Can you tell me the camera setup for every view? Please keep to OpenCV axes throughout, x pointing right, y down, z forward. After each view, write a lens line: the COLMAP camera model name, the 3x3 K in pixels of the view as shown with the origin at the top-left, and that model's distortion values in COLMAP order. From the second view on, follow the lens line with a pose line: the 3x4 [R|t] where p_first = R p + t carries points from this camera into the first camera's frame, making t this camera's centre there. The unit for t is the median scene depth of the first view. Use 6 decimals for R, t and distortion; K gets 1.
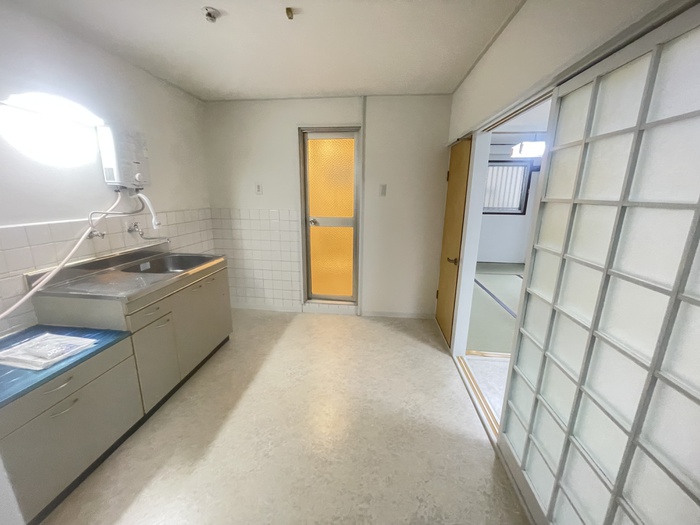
lens RADIAL K [[283.3, 0, 343.3], [0, 283.3, 261.5], [0, 0, 1]] dist [0.003572, -0.000704]
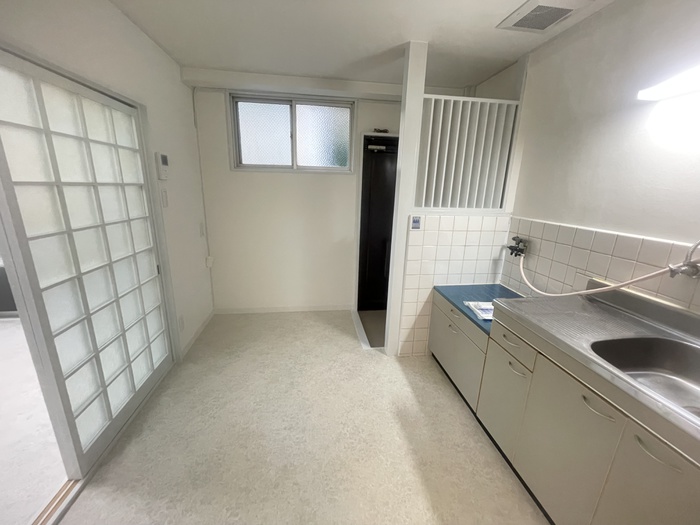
lens RADIAL K [[283.3, 0, 345.8], [0, 283.3, 261.2], [0, 0, 1]] dist [0.003572, -0.000704]
pose [[-0.970763, 0.011806, -0.239751, -0.015440], [-0.105926, 0.875213, 0.471998, -0.297880], [0.215405, 0.483594, -0.848373, 1.243446]]
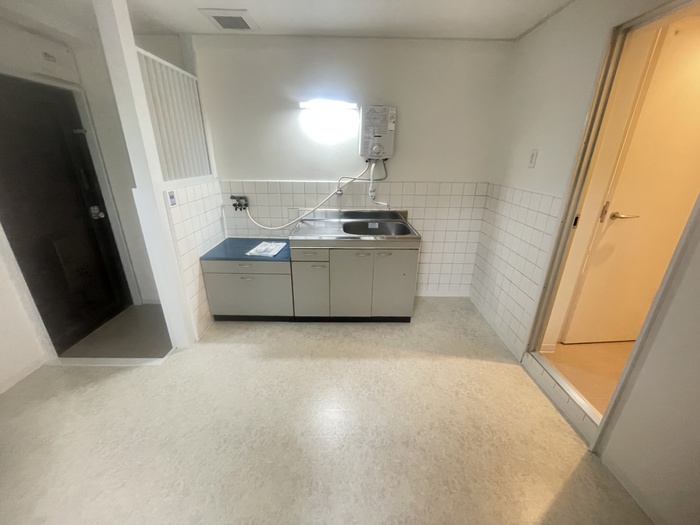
lens RADIAL K [[283.3, 0, 359.2], [0, 283.3, 264.7], [0, 0, 1]] dist [0.003572, -0.000704]
pose [[0.133749, 0.337297, -0.931849, 0.528478], [-0.247306, 0.921908, 0.298203, -0.195111], [0.959662, 0.190567, 0.206720, 0.808576]]
